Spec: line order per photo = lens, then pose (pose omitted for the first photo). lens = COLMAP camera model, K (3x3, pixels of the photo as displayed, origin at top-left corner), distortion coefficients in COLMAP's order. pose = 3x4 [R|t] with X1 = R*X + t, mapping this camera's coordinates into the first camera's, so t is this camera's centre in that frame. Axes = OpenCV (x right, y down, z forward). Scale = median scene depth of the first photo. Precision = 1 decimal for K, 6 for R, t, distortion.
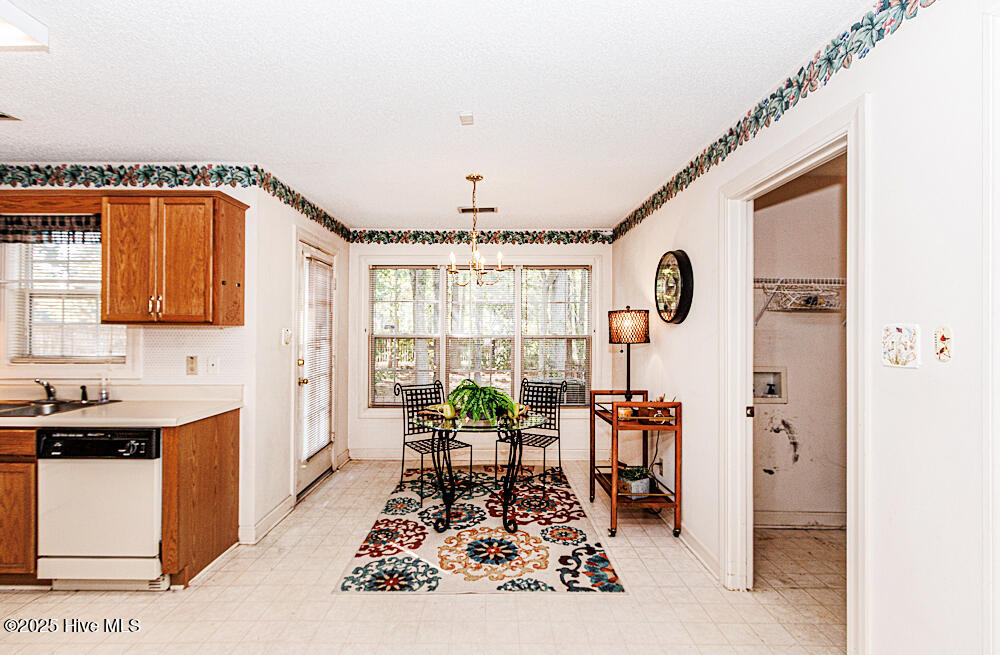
lens RADIAL K [[463.9, 0, 491.9], [0, 463.9, 327.1], [0, 0, 1]] dist [-0.010927, 0.000336]
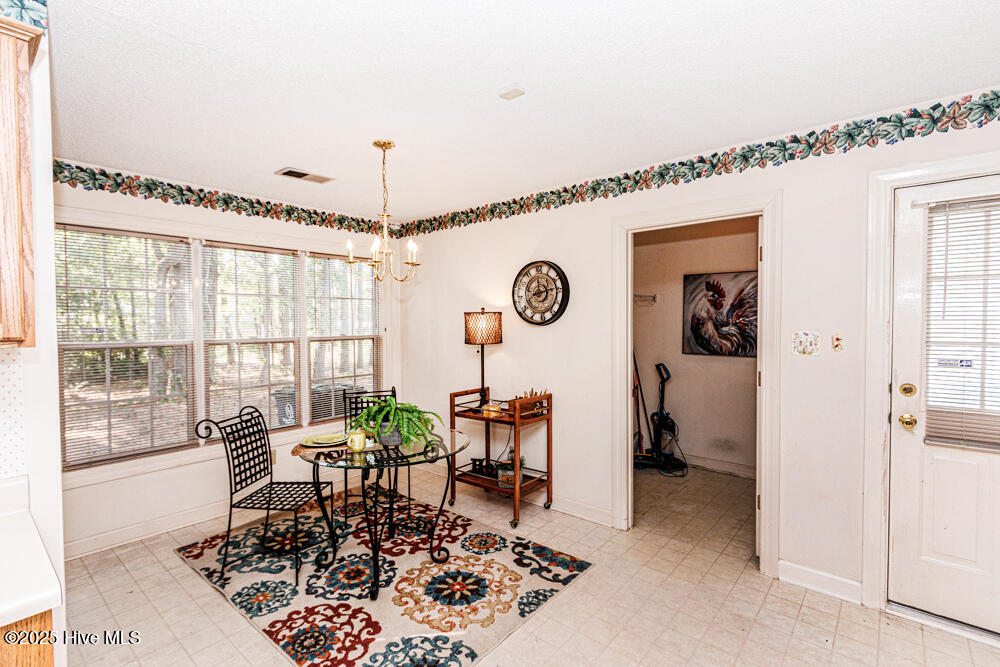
lens RADIAL K [[467.0, 0, 494.2], [0, 467.0, 334.0], [0, 0, 1]] dist [0.003026, 0.000323]
pose [[0.642867, -0.025561, 0.765551, -0.547407], [0.000322, 0.999452, 0.033100, -0.024066], [-0.765978, -0.021032, 0.642523, 0.339795]]
